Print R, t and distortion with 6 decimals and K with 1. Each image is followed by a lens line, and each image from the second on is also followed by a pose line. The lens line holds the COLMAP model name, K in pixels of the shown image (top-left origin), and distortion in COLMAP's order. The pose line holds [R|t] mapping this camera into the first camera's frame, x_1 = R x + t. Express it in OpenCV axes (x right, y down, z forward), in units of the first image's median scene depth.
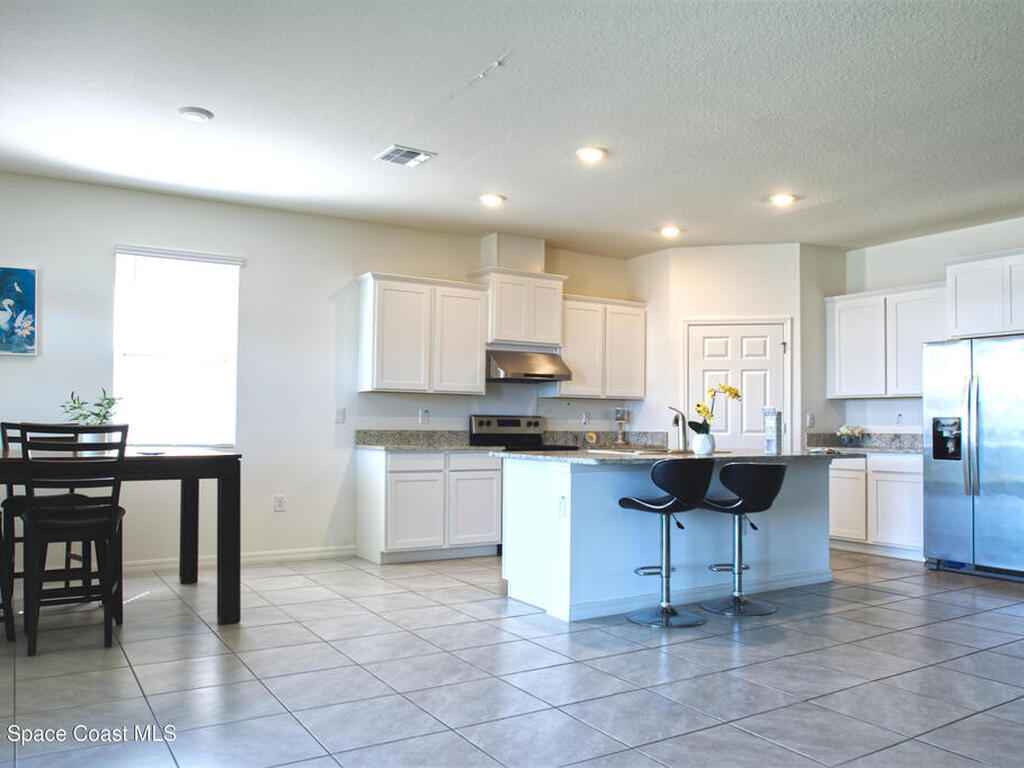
lens RADIAL K [[818.3, 0, 506.2], [0, 818.3, 402.6], [0, 0, 1]] dist [-0.001302, -0.100849]
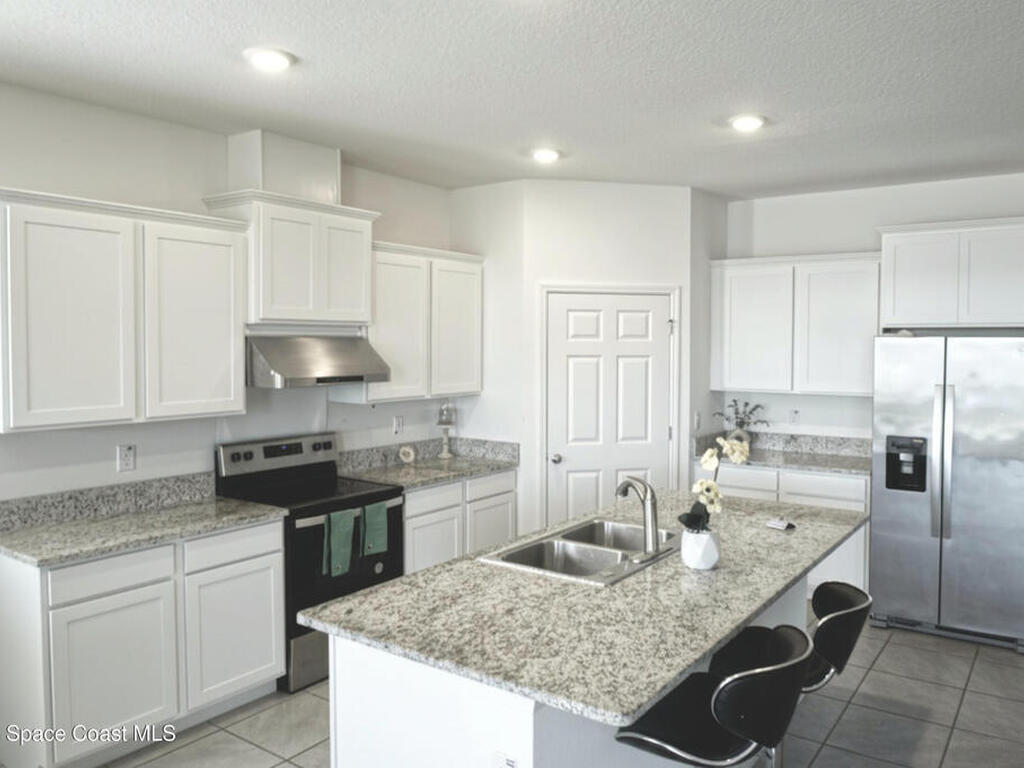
lens RADIAL K [[775.9, 0, 570.3], [0, 775.9, 372.9], [0, 0, 1]] dist [-0.025748, -0.001467]
pose [[0.908654, -0.020882, 0.417028, -0.042171], [-0.008069, 0.997684, 0.067539, -0.073917], [-0.417472, -0.064735, 0.906381, 0.399700]]
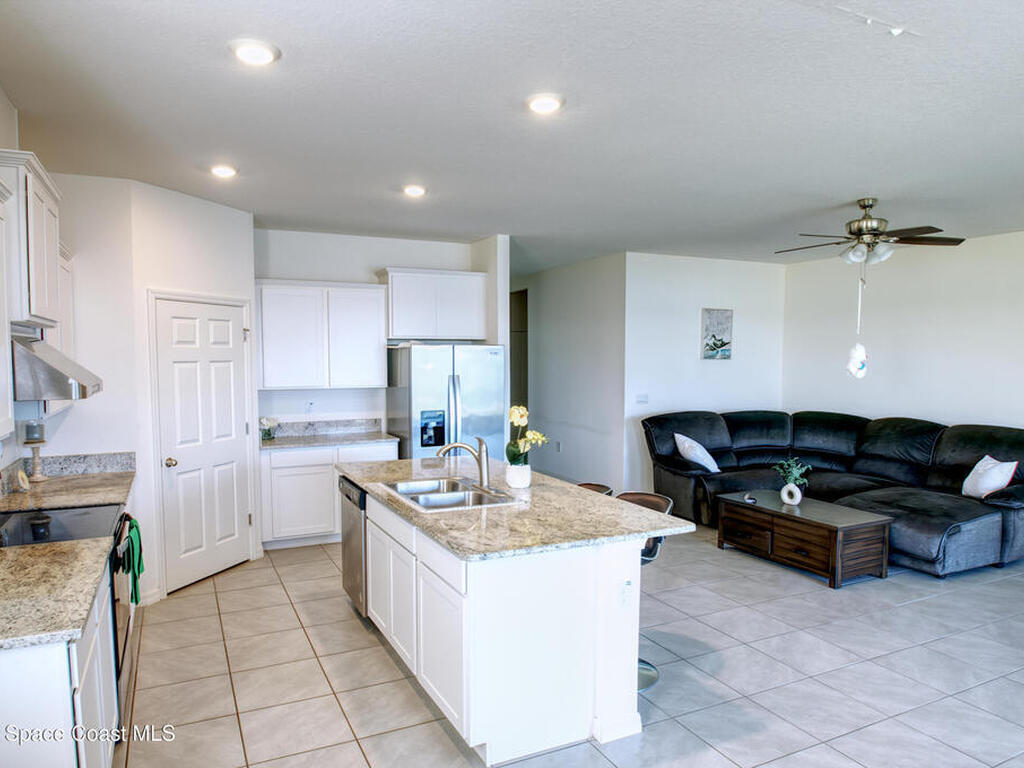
lens RADIAL K [[695.5, 0, 512.0], [0, 695.5, 401.5], [0, 0, 1]] dist [-0.002537, -0.000638]
pose [[0.102991, -0.077534, 0.991656, -0.365163], [-0.027845, 0.996342, 0.080792, -0.065723], [-0.994292, -0.035934, 0.100456, 0.663429]]
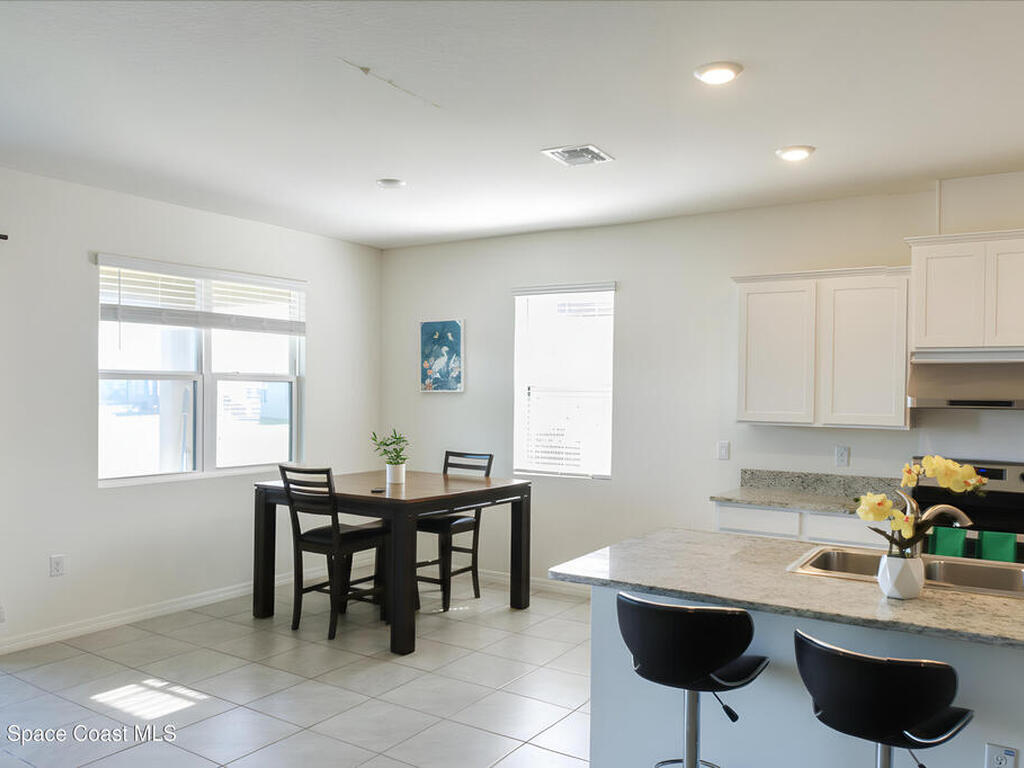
lens RADIAL K [[818.3, 0, 506.2], [0, 818.3, 402.6], [0, 0, 1]] dist [-0.001302, -0.100849]
pose [[0.425174, 0.013415, -0.905012, 0.415440], [0.019154, 0.999533, 0.023814, -0.052035], [0.904909, -0.027460, 0.424719, 0.403396]]
